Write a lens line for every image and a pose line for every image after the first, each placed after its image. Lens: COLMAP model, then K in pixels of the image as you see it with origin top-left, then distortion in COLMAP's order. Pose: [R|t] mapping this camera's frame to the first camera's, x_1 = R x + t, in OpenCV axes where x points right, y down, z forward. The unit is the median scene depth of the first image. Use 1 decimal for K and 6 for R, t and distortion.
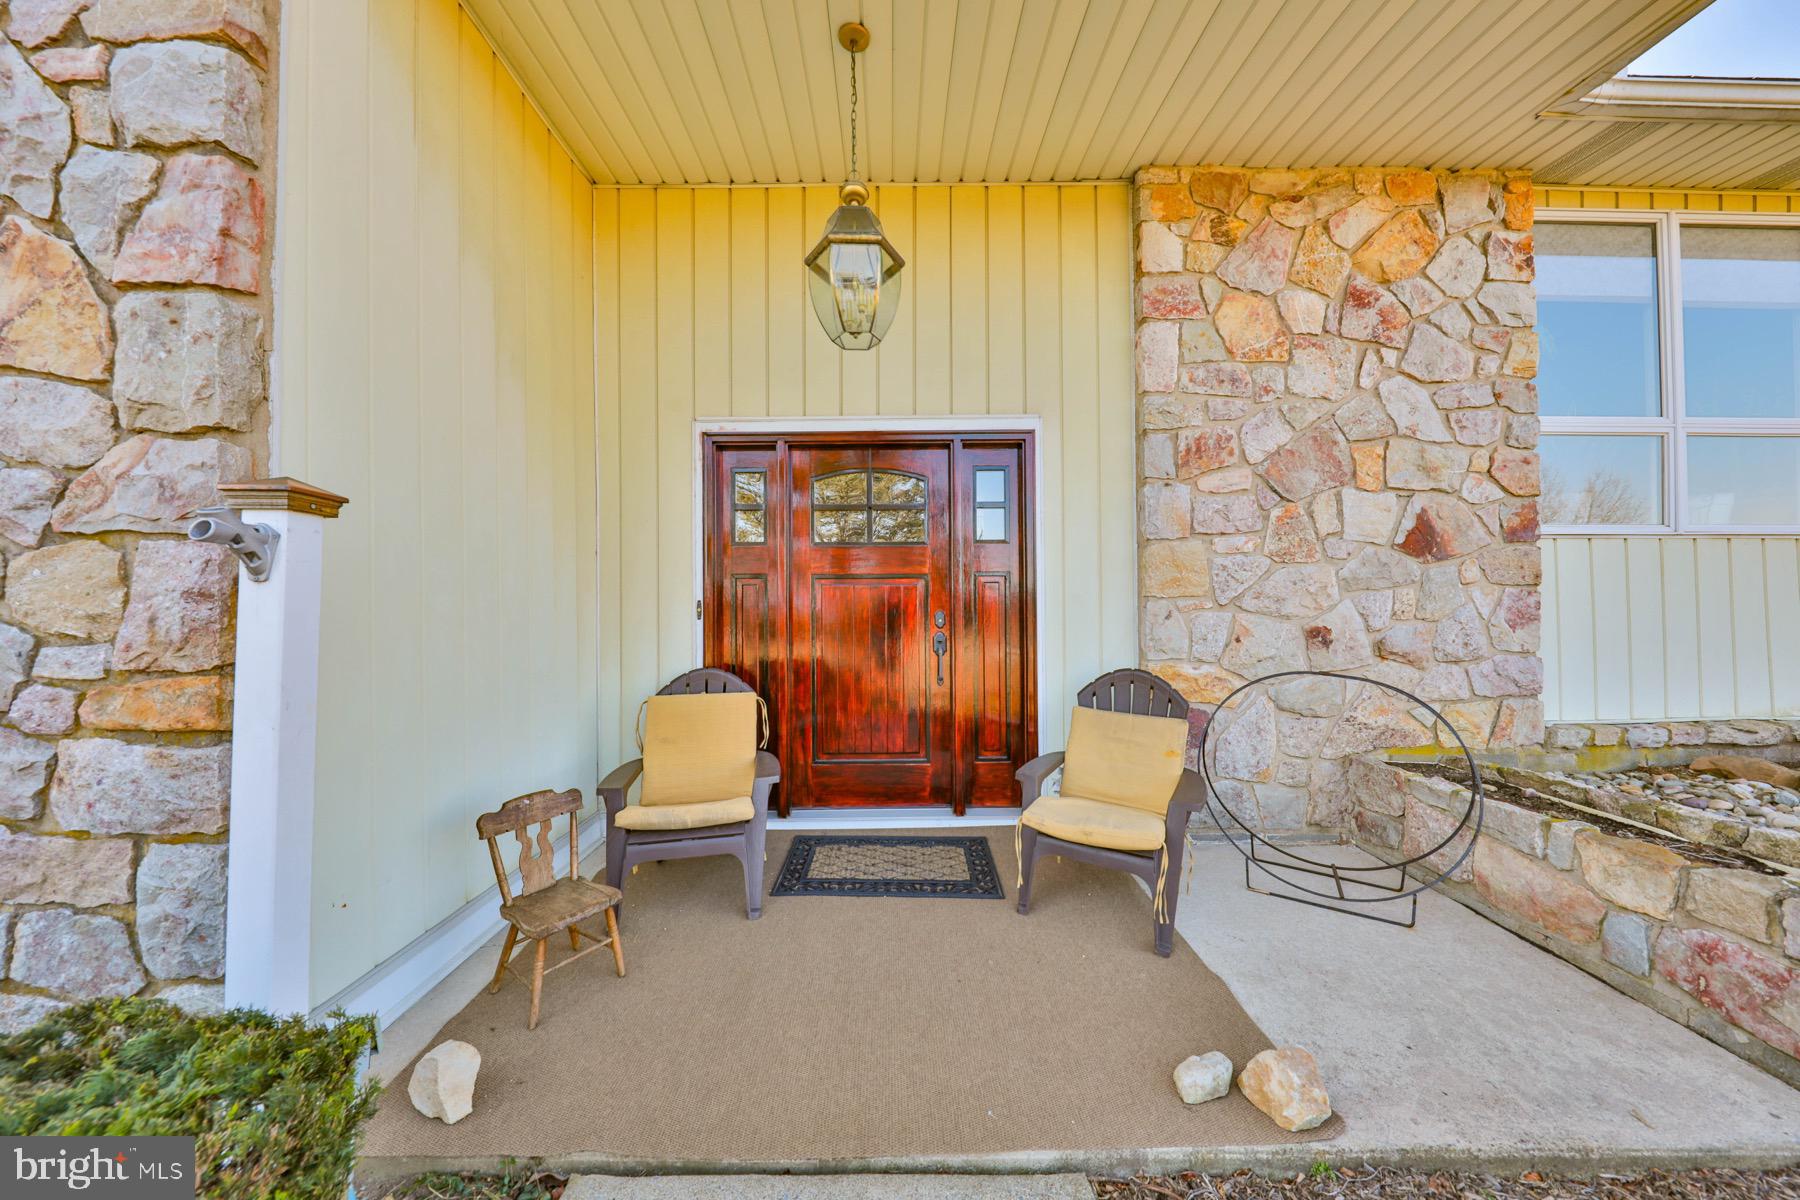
lens RADIAL K [[611.2, 0, 899.9], [0, 611.2, 596.9], [0, 0, 1]] dist [0.015356, -0.009207]
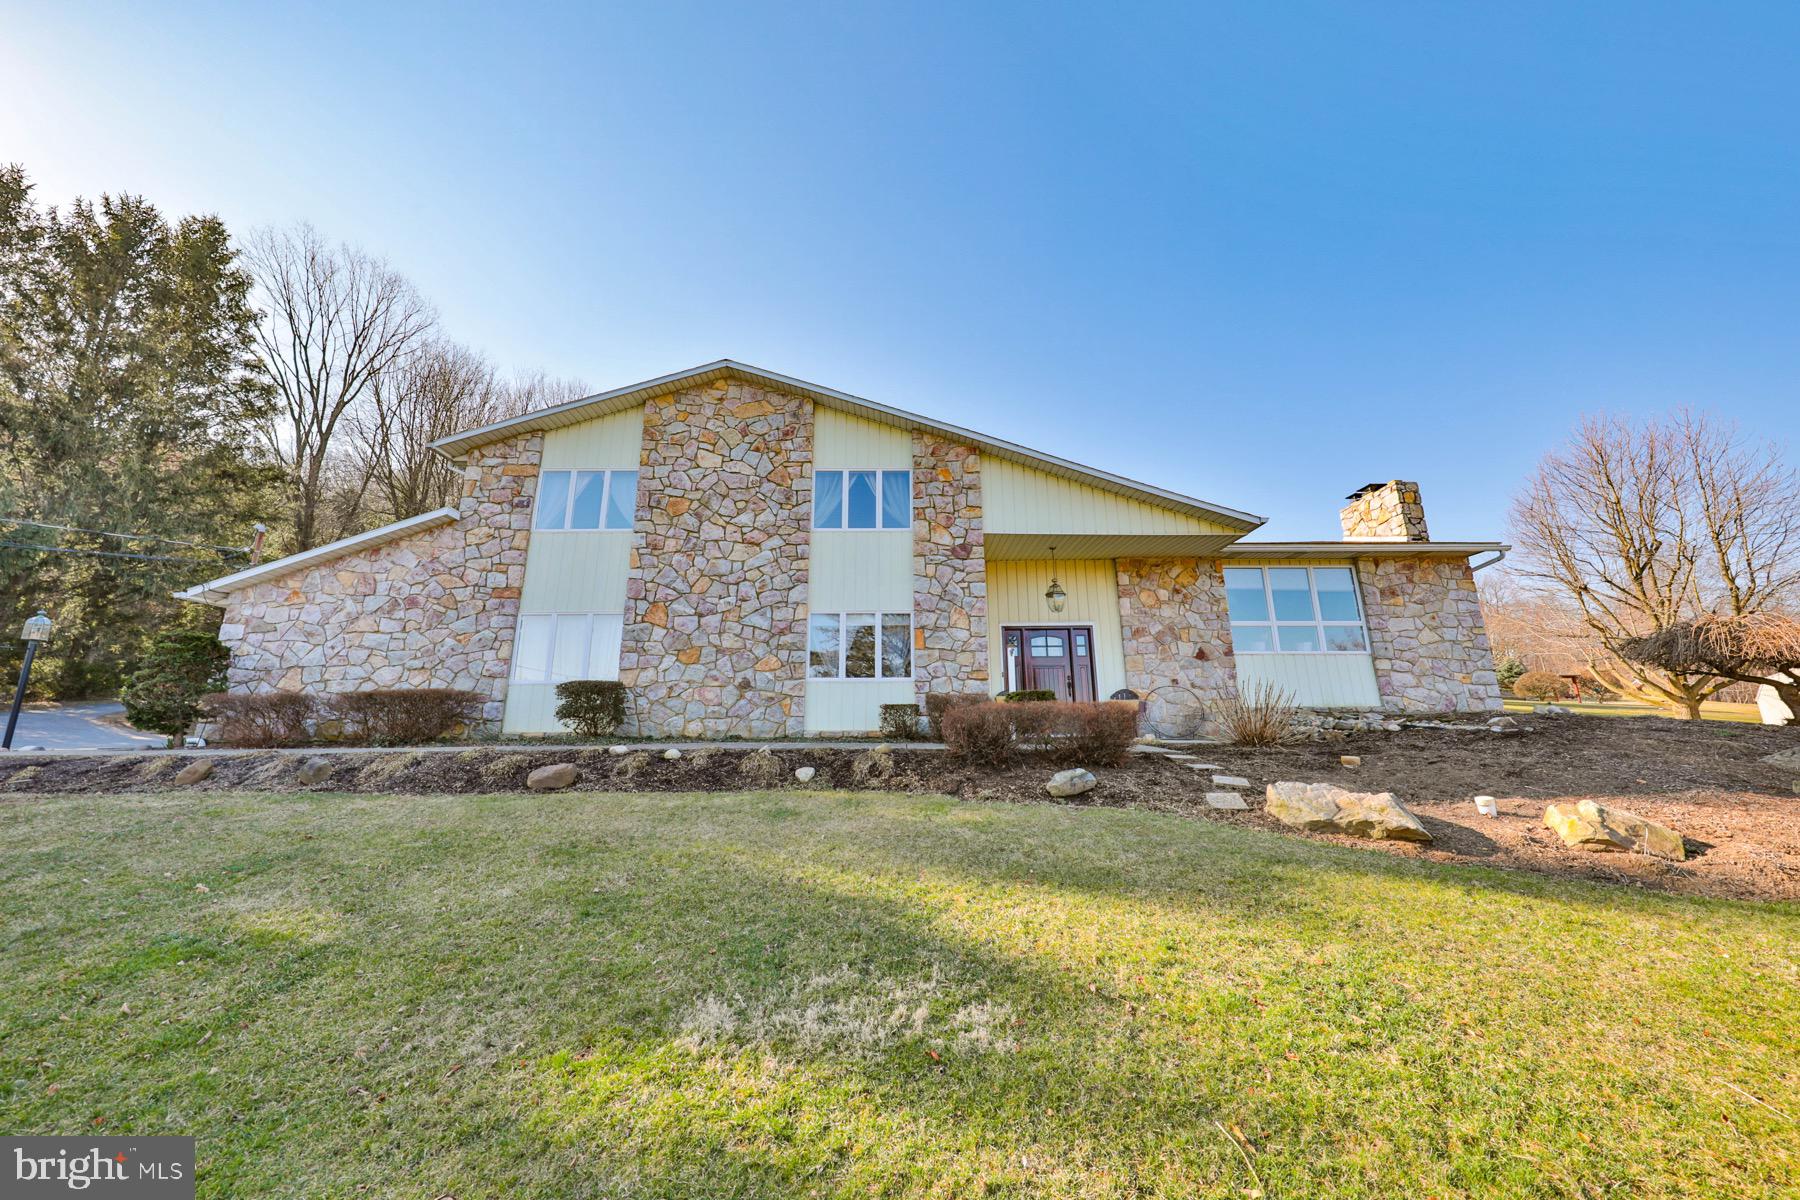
lens RADIAL K [[611.2, 0, 899.9], [0, 611.2, 596.9], [0, 0, 1]] dist [0.015356, -0.009207]
pose [[0.999922, -0.002098, -0.012293, -0.904270], [-0.000649, 0.975651, -0.219330, 0.371169], [0.012453, 0.219321, 0.975573, -2.672453]]
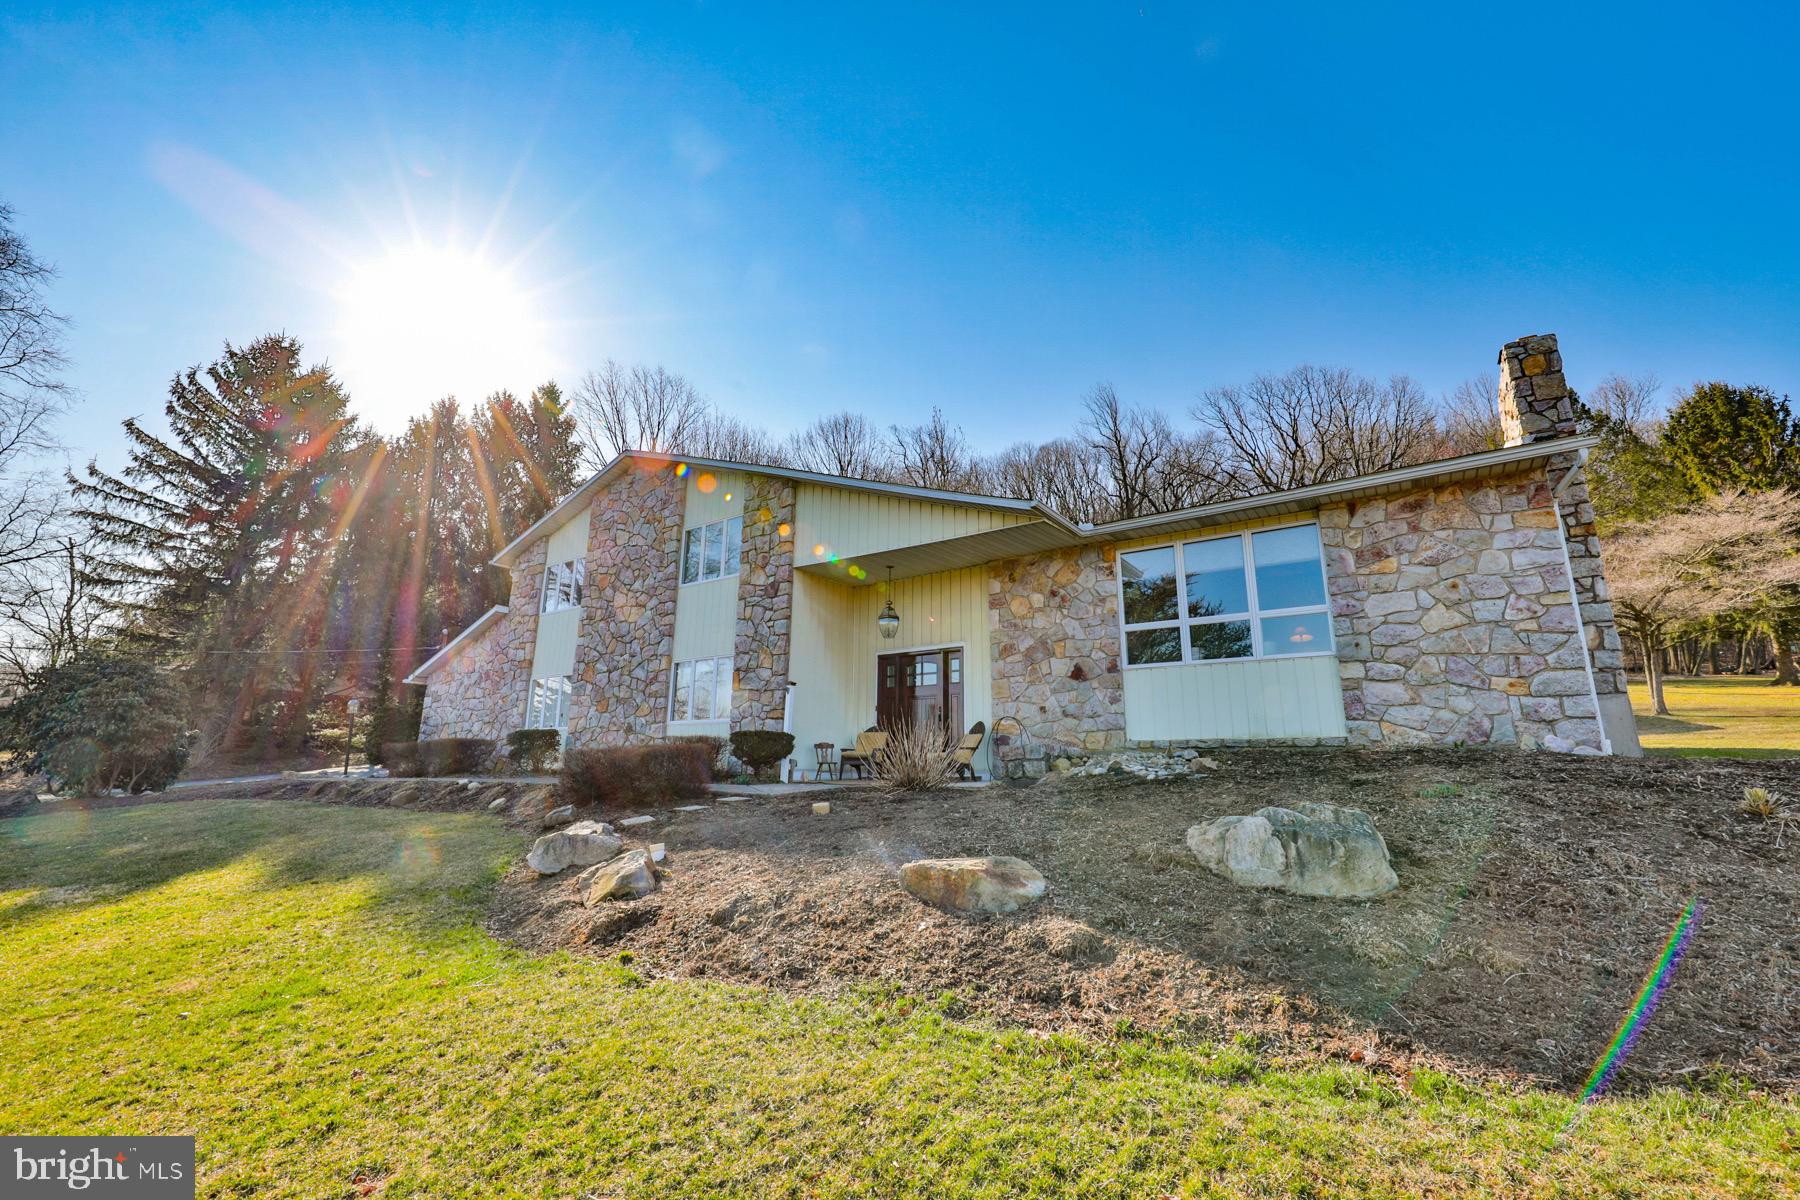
lens RADIAL K [[758.4, 0, 900.0], [0, 758.4, 600.0], [0, 0, 1]] dist [0.013581, 0.000010]
pose [[0.804217, -0.119403, -0.582218, 2.273339], [-0.008390, 0.977233, -0.212002, 0.322975], [0.594276, 0.175381, 0.784906, -2.297175]]
